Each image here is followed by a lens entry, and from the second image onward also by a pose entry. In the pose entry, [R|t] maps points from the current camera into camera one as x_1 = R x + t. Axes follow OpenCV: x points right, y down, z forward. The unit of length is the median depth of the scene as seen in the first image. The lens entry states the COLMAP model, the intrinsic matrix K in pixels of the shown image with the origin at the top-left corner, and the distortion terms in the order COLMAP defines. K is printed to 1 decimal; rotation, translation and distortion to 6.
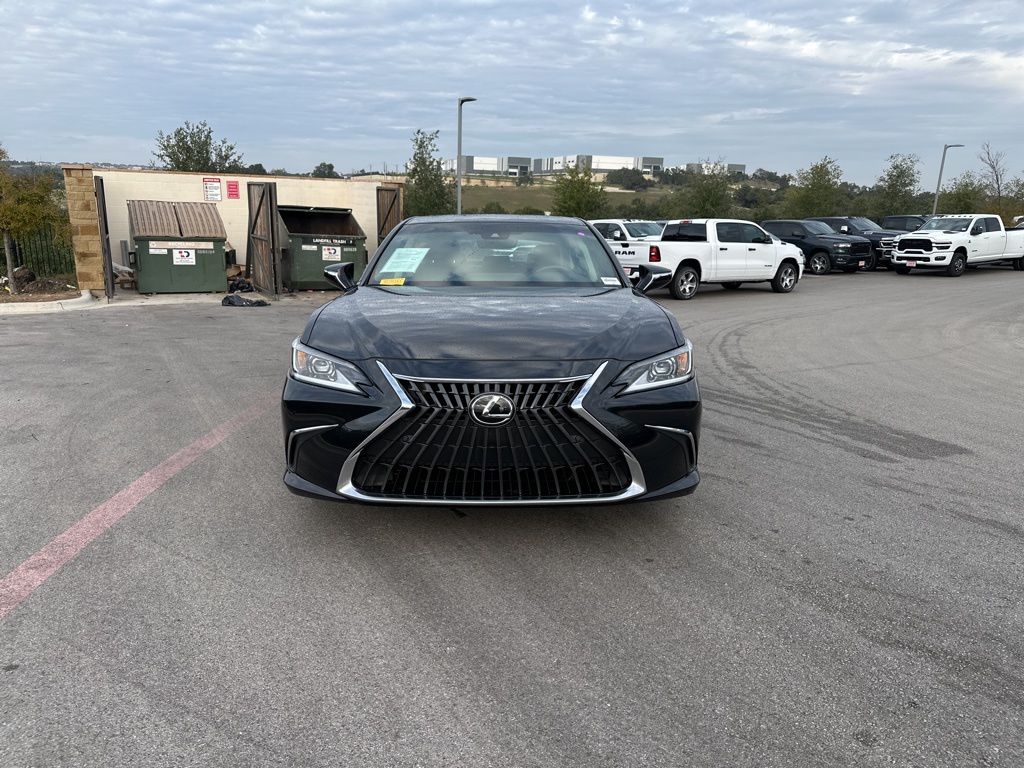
lens RADIAL K [[723.3, 0, 497.5], [0, 723.3, 396.3], [0, 0, 1]] dist [0.027575, -0.032341]
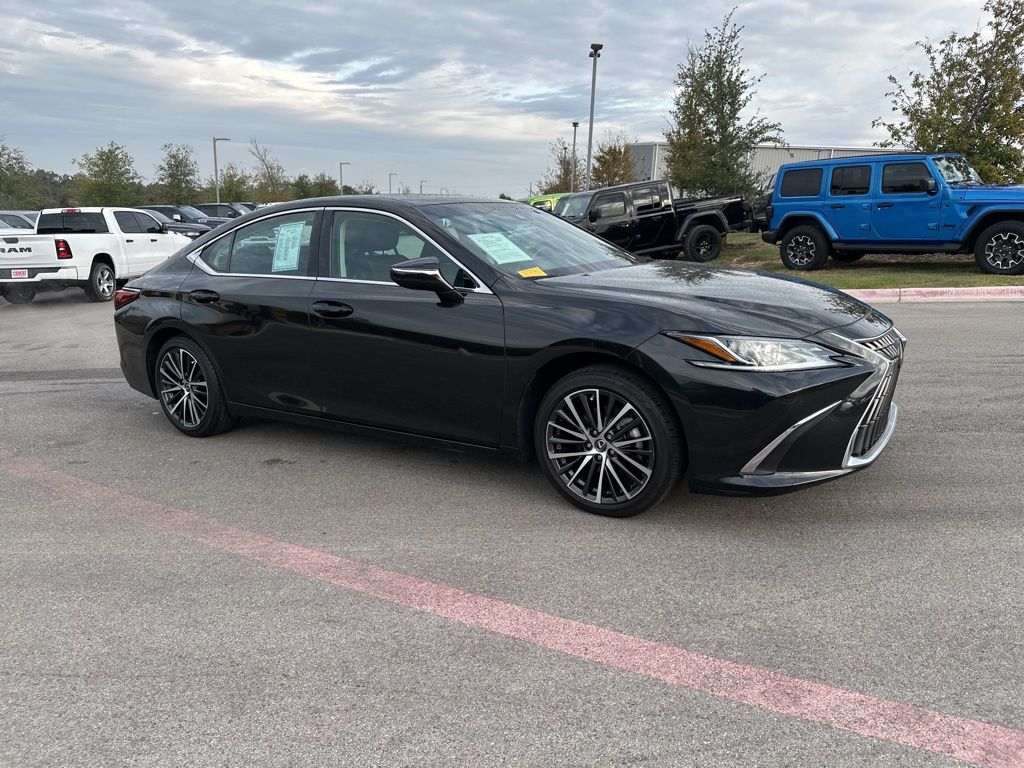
lens RADIAL K [[723.3, 0, 512.3], [0, 723.3, 393.6], [0, 0, 1]] dist [0.027575, -0.032341]
pose [[0.550583, -0.215702, 0.806431, -0.147639], [0.207855, 0.971038, 0.117820, -0.020999], [-0.808489, 0.102751, 0.579472, 0.091440]]
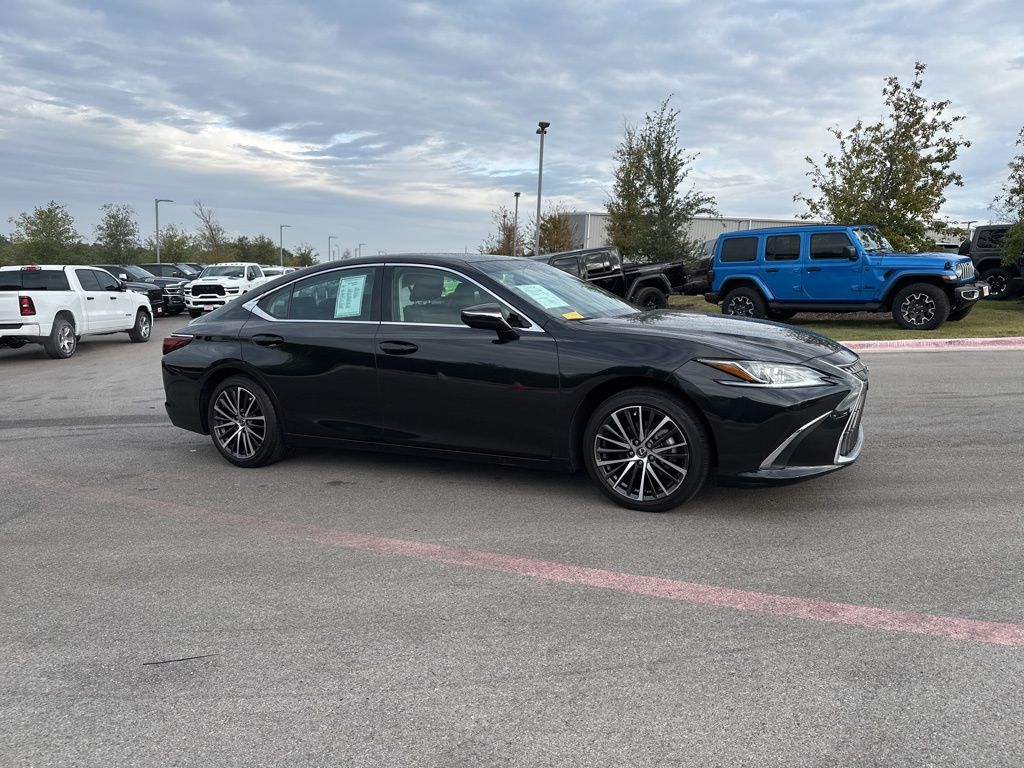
lens RADIAL K [[723.3, 0, 516.5], [0, 723.3, 389.0], [0, 0, 1]] dist [0.027575, -0.032341]
pose [[0.467928, -0.145776, 0.871661, -0.185984], [0.210950, 0.976216, 0.050019, -0.020965], [-0.858221, 0.160472, 0.487550, 0.098281]]
